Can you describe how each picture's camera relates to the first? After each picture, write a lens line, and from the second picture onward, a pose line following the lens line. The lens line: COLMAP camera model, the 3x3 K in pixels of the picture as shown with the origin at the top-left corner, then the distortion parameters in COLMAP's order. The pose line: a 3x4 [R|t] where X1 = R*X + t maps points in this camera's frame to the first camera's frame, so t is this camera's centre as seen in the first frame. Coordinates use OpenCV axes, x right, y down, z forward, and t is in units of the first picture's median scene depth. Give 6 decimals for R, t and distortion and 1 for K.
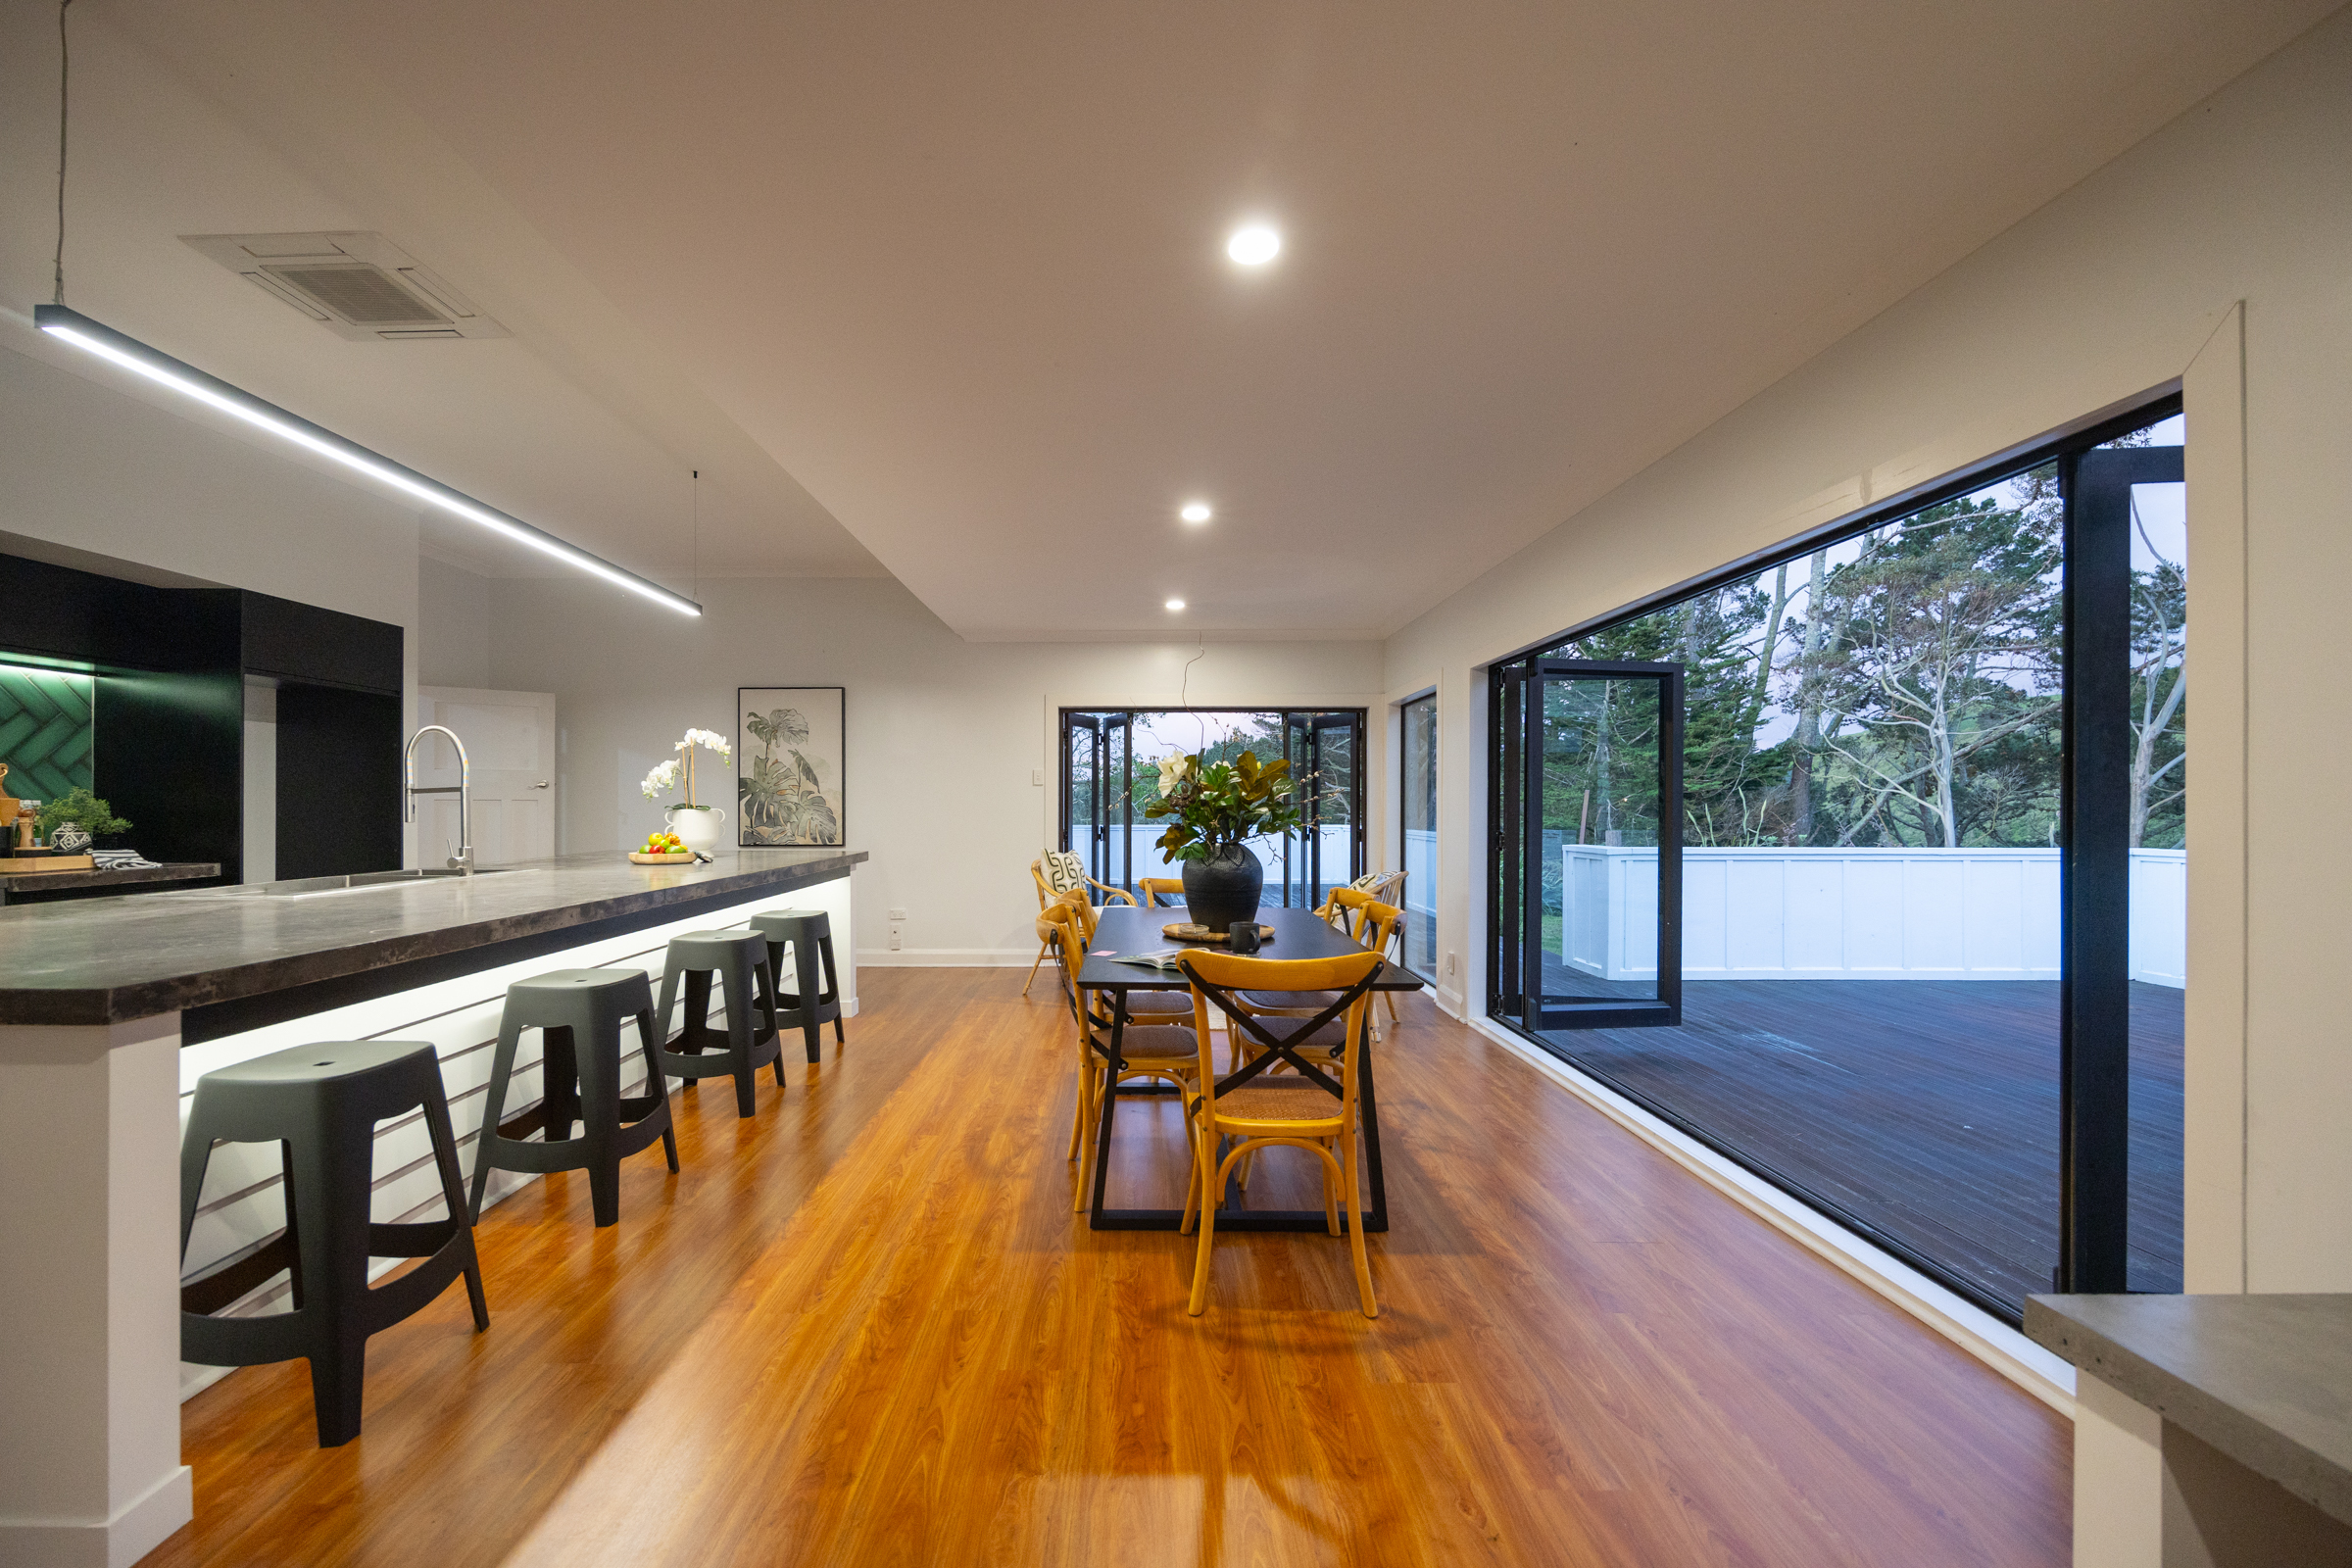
lens RADIAL K [[935.4, 0, 1126.1], [0, 935.4, 800.5], [0, 0, 1]] dist [-0.003745, 0.000533]
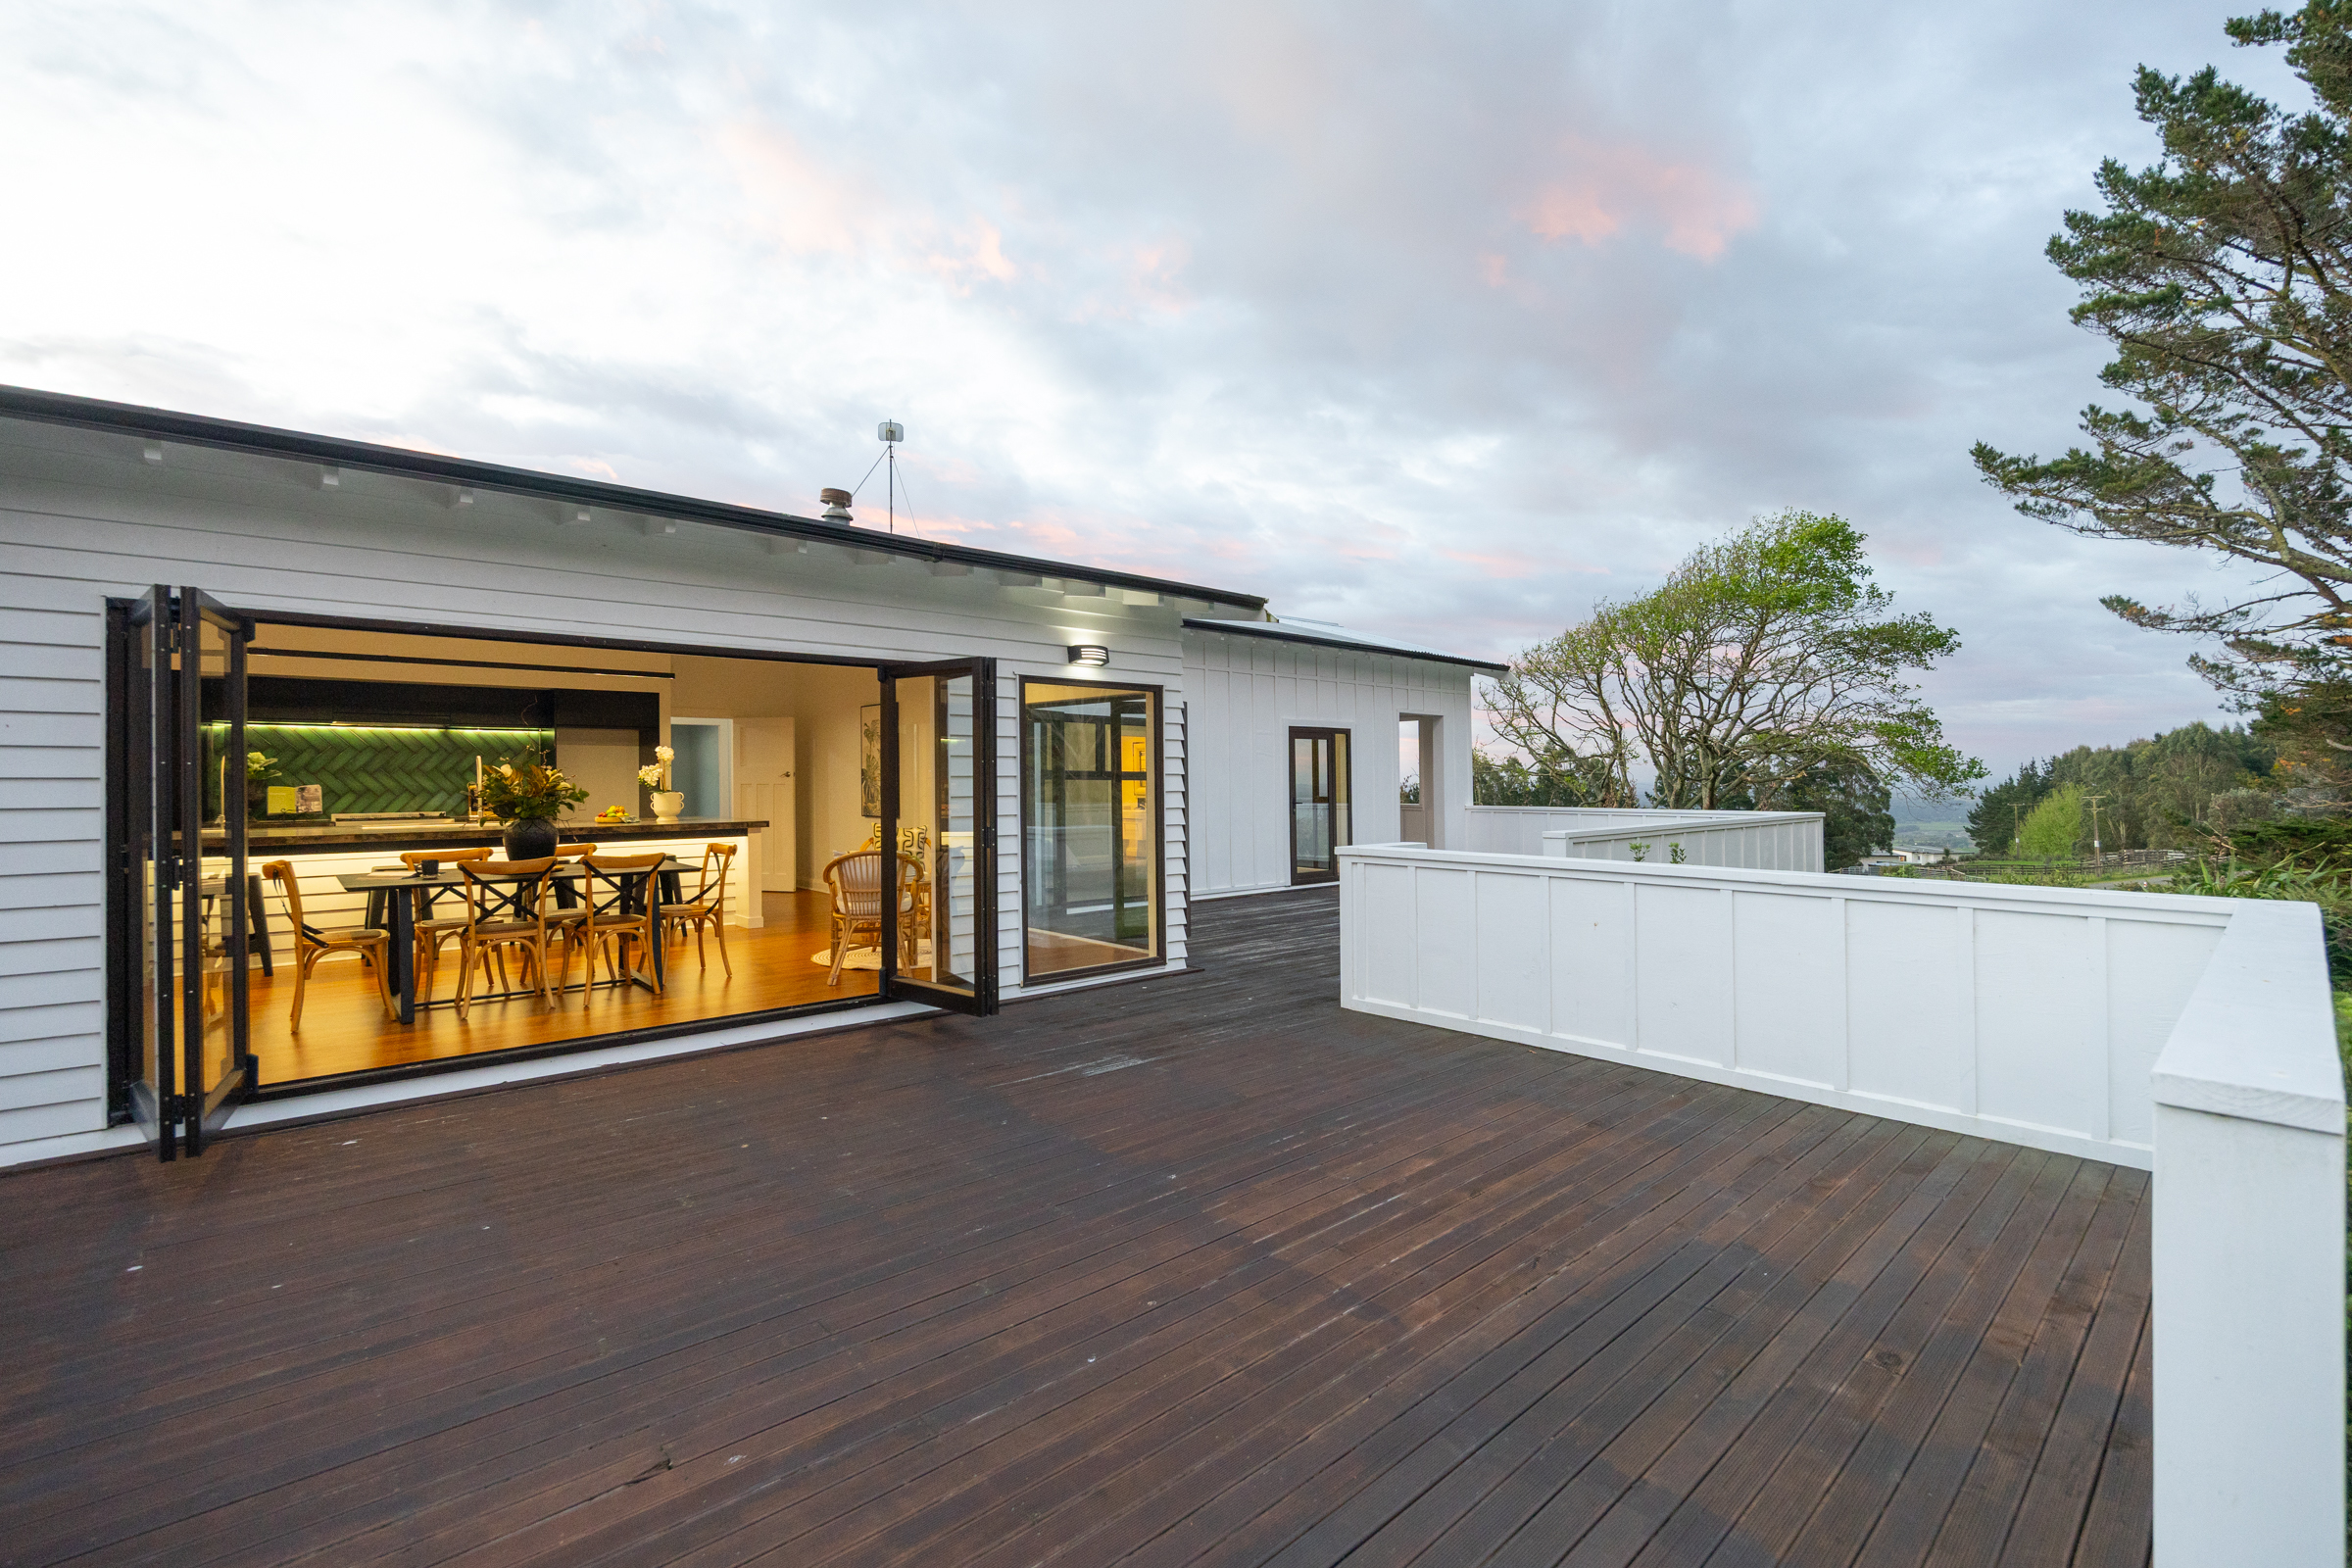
lens RADIAL K [[1034.7, 0, 1158.4], [0, 1034.7, 767.1], [0, 0, 1]] dist [-0.004028, -0.000006]
pose [[0.677419, -0.008622, -0.735547, 2.394297], [0.006381, 0.999963, -0.005844, -0.031315], [0.735570, -0.000734, 0.677449, 0.570490]]
